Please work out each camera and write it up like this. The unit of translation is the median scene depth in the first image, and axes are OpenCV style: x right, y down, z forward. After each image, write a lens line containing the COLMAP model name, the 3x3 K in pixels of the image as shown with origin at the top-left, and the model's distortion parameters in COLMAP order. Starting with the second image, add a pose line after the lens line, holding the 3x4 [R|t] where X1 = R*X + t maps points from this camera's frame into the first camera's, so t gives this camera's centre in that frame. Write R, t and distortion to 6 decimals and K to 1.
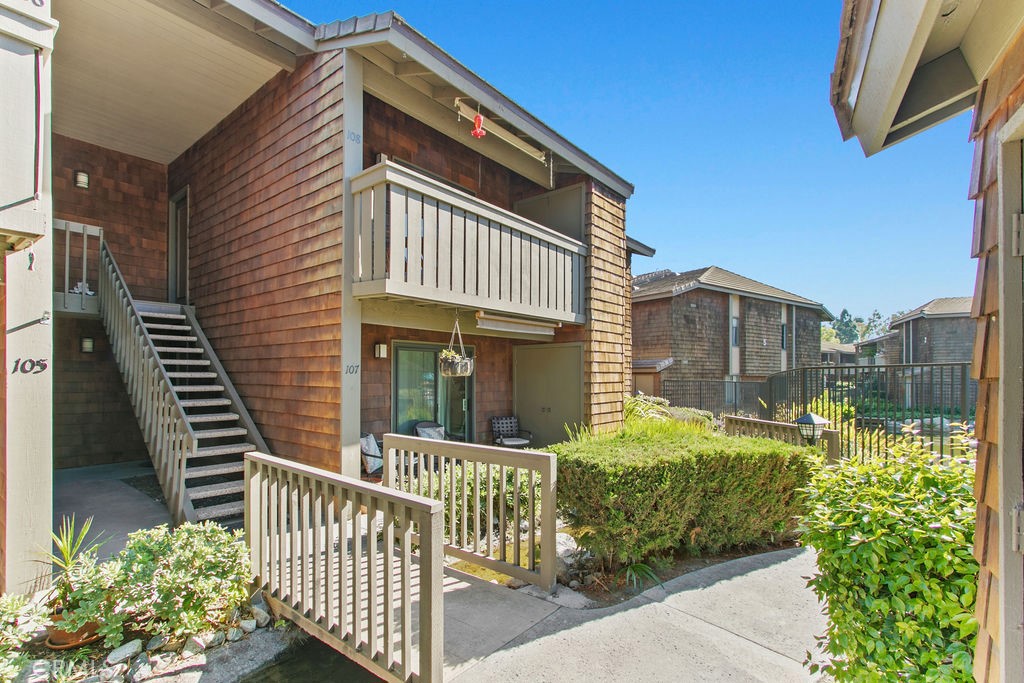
lens RADIAL K [[479.7, 0, 516.8], [0, 479.7, 367.6], [0, 0, 1]] dist [0.000347, 0.000075]
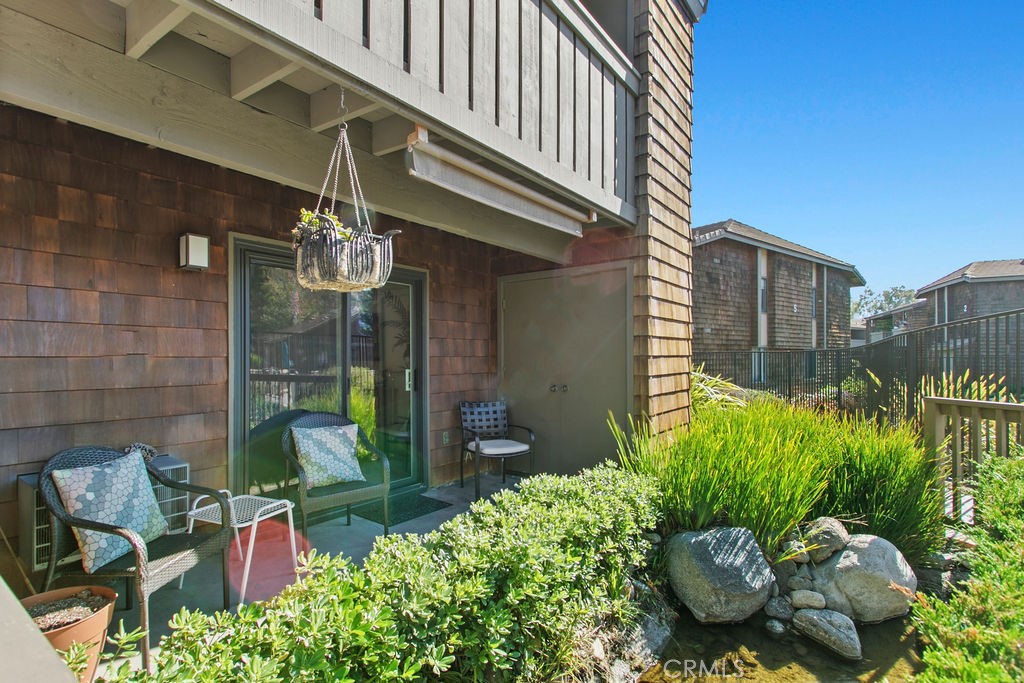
lens RADIAL K [[479.7, 0, 511.2], [0, 479.7, 348.5], [0, 0, 1]] dist [0.000347, 0.000075]
pose [[0.999462, -0.004287, 0.032513, -0.011298], [0.004395, 0.999985, -0.003257, 0.043583], [-0.032499, 0.003398, 0.999466, 0.451996]]
